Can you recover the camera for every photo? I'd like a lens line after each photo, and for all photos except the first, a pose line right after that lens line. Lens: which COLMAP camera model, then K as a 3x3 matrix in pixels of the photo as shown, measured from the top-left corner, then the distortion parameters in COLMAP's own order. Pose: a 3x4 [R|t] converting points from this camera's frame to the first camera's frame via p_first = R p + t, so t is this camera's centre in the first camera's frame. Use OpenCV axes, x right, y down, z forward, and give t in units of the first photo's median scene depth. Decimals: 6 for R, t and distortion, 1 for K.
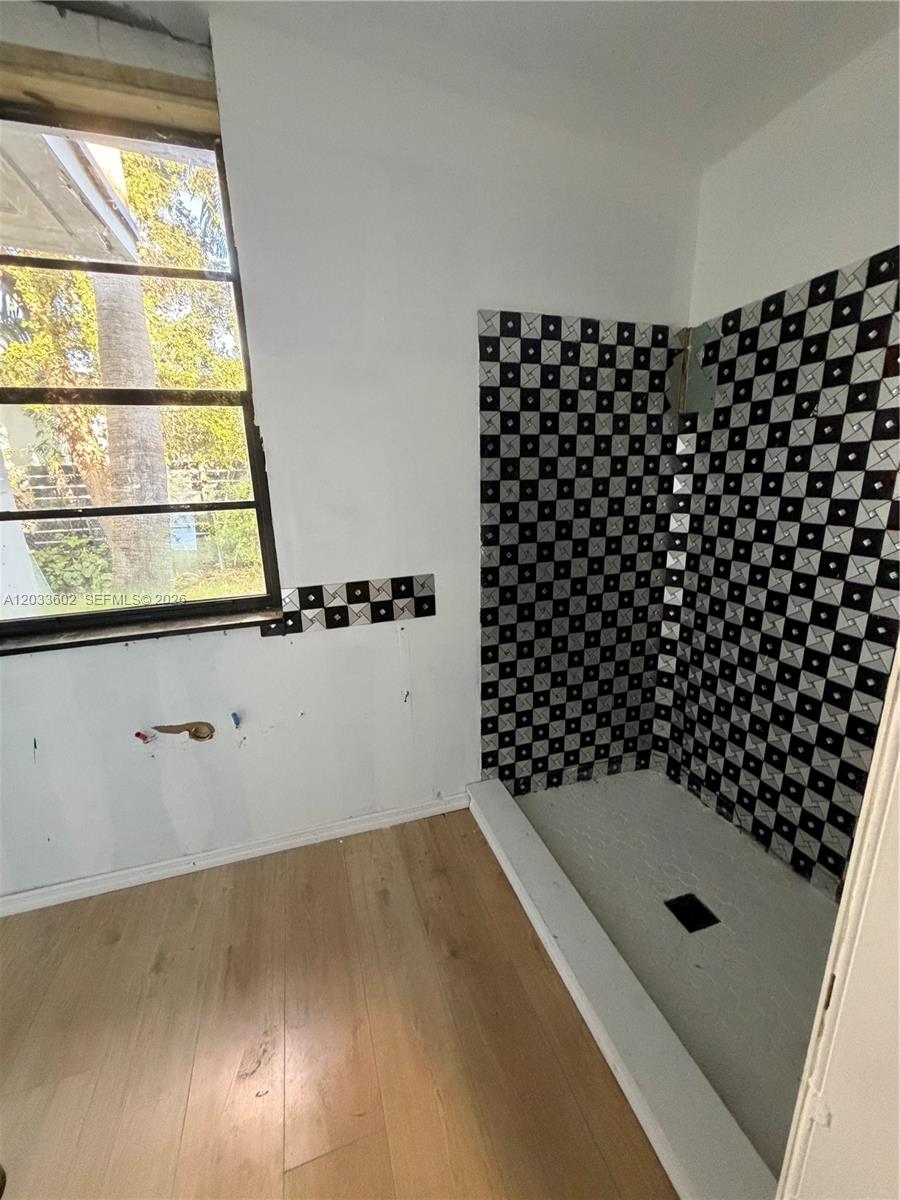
lens RADIAL K [[478.3, 0, 446.8], [0, 478.3, 602.5], [0, 0, 1]] dist [0.004605, -0.000341]
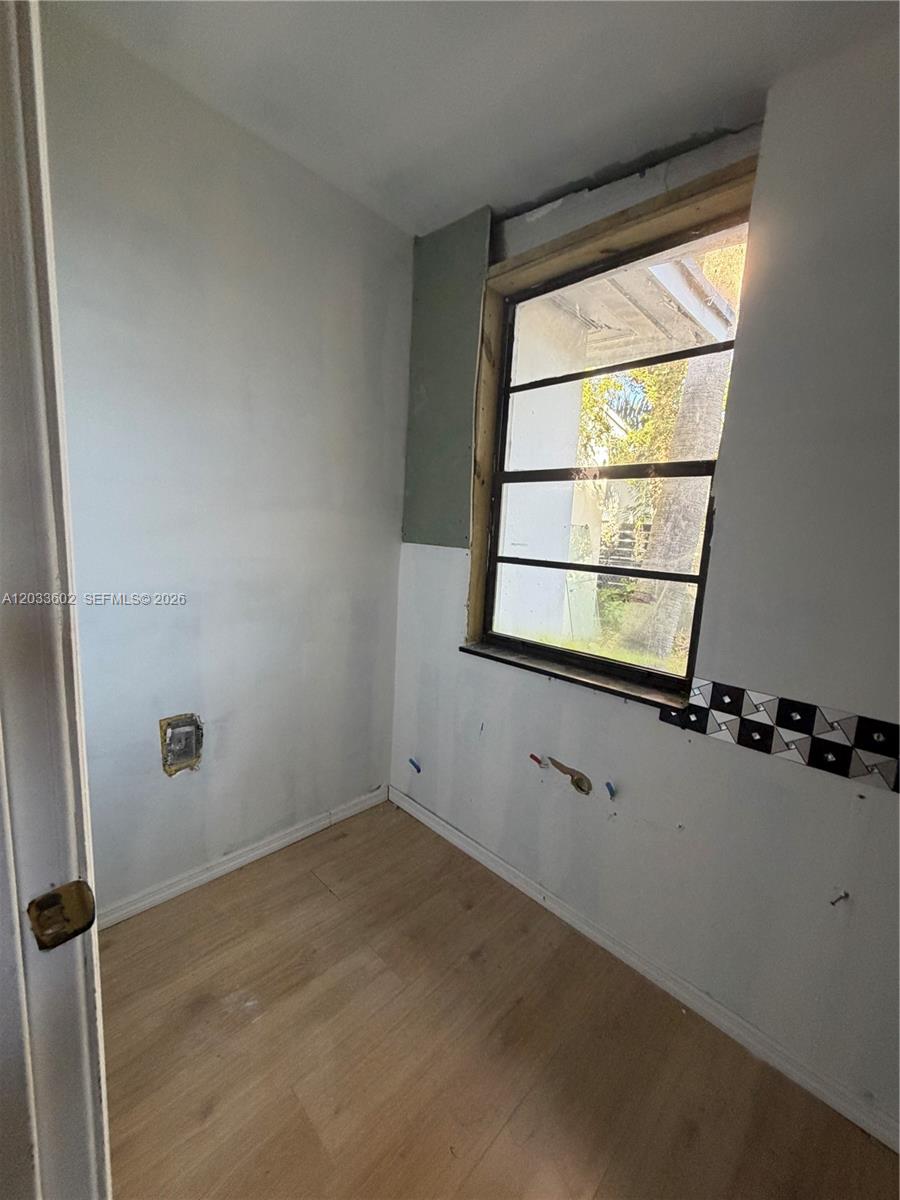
lens RADIAL K [[478.3, 0, 446.8], [0, 478.3, 602.5], [0, 0, 1]] dist [0.004605, -0.000341]
pose [[0.472083, 0.189944, -0.860848, 0.162032], [-0.294122, 0.954495, 0.049313, -0.067366], [0.831042, 0.229915, 0.506467, 0.153500]]
